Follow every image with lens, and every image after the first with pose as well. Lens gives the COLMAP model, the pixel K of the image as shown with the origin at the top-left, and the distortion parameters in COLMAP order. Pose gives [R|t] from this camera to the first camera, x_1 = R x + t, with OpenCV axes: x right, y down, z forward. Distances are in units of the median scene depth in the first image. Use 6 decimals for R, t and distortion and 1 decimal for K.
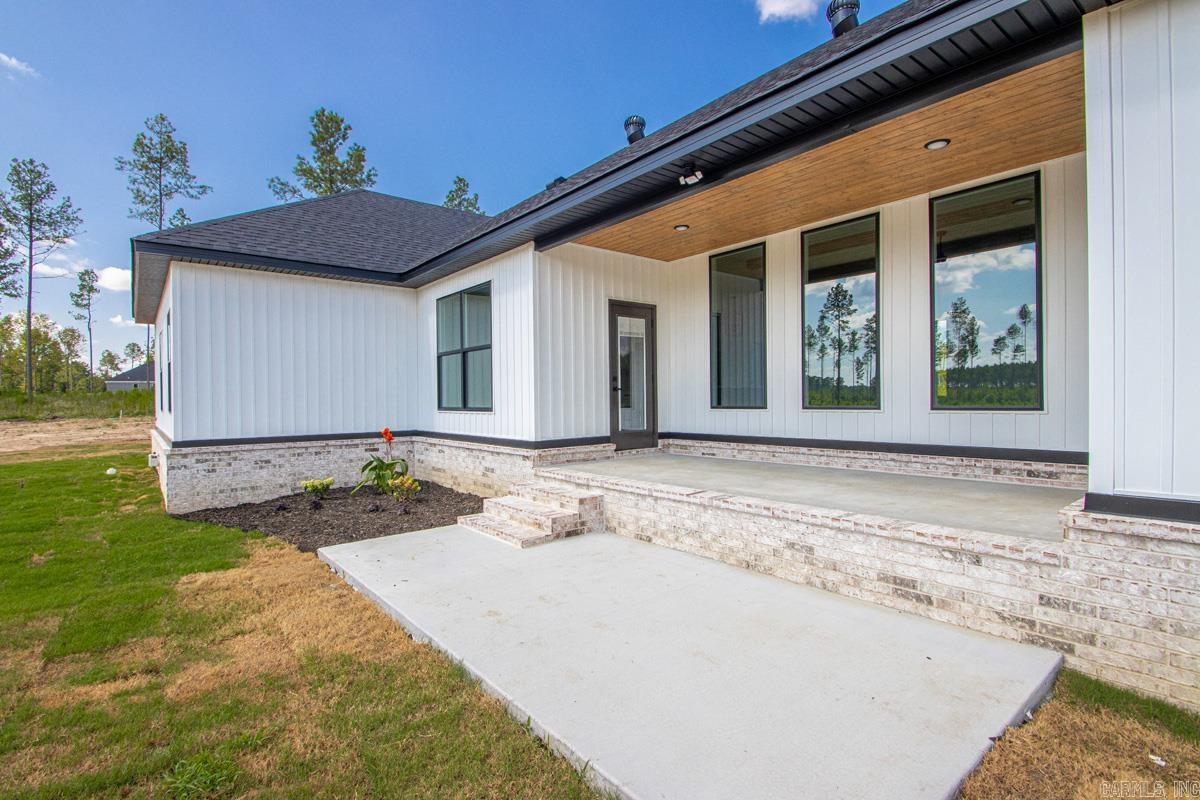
lens RADIAL K [[570.2, 0, 600.0], [0, 570.2, 400.0], [0, 0, 1]] dist [-0.000154, -0.000194]
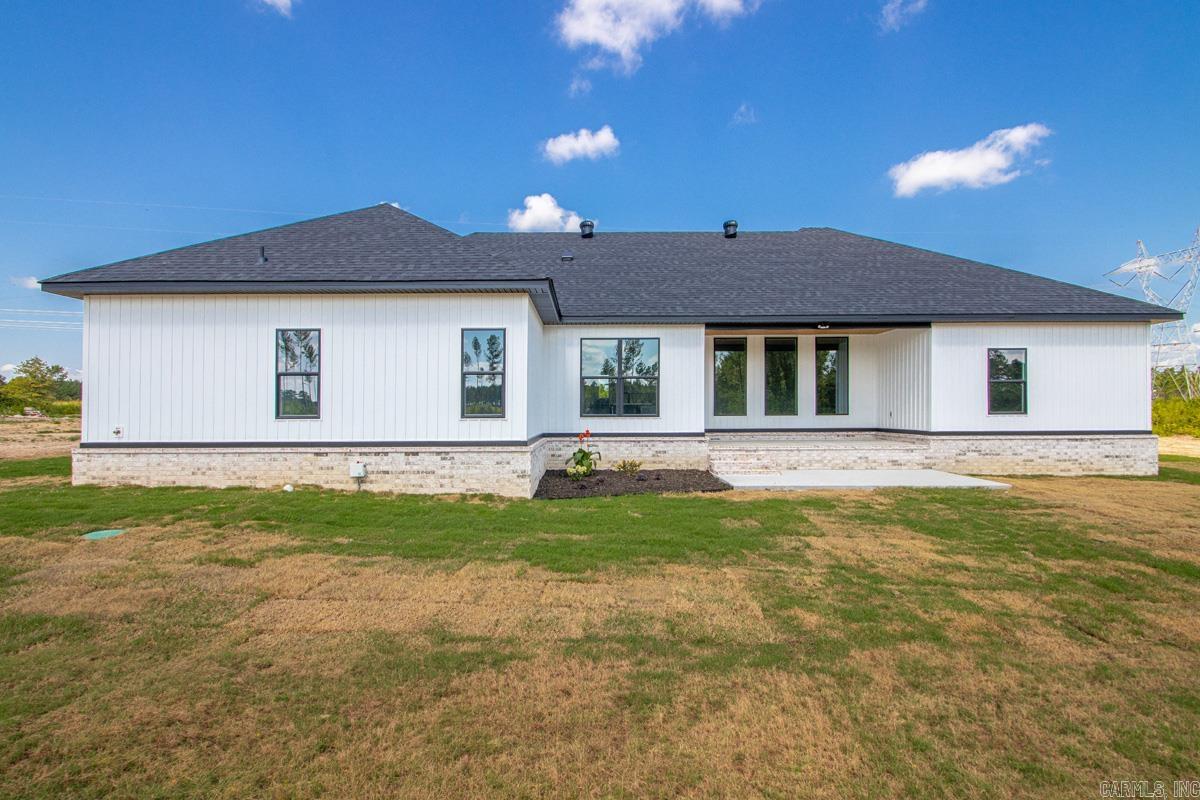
lens RADIAL K [[570.2, 0, 600.0], [0, 570.2, 400.0], [0, 0, 1]] dist [-0.000154, -0.000194]
pose [[0.622637, 0.019895, 0.782258, -1.614868], [-0.004174, 0.999747, -0.022104, 0.007052], [-0.782499, 0.010498, 0.622563, 0.090851]]
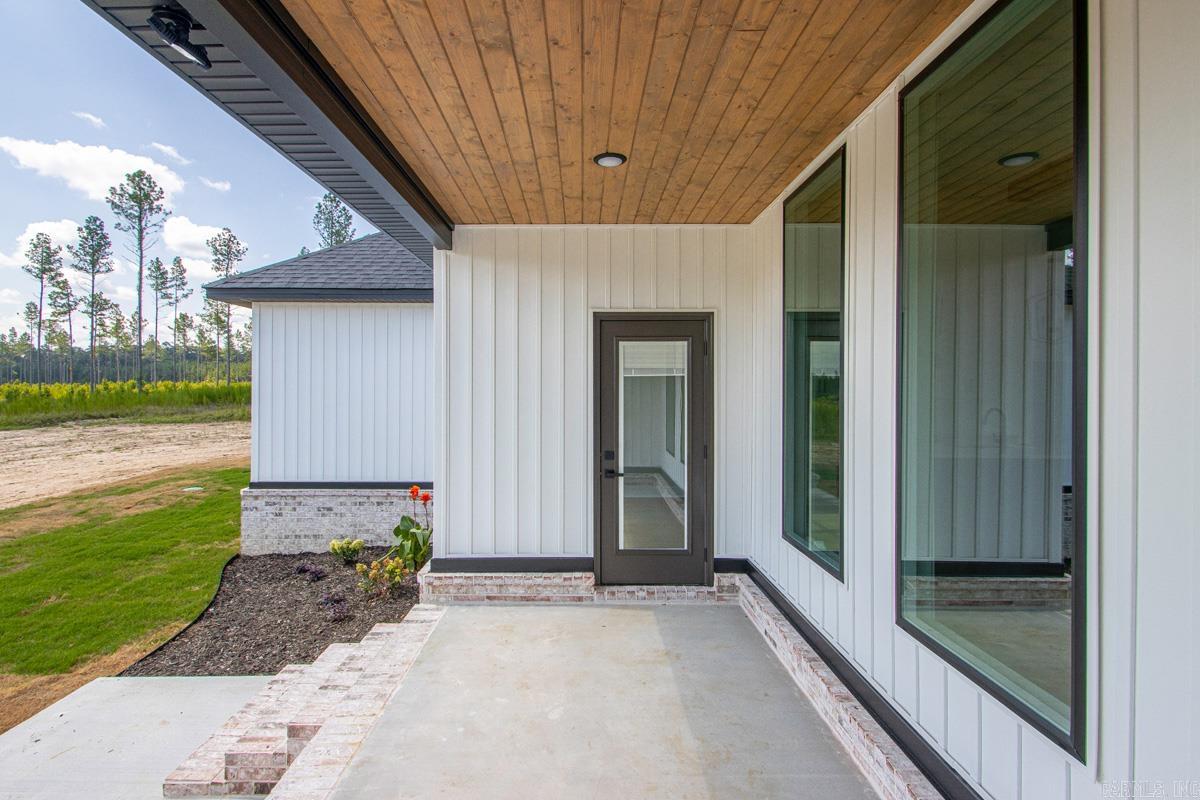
lens RADIAL K [[606.1, 0, 594.0], [0, 606.1, 384.8], [0, 0, 1]] dist [0.003969, 0.000366]
pose [[0.775144, 0.011725, -0.631675, 0.388842], [-0.013440, 0.999908, 0.002067, -0.107044], [0.631641, 0.006887, 0.775230, 0.538999]]
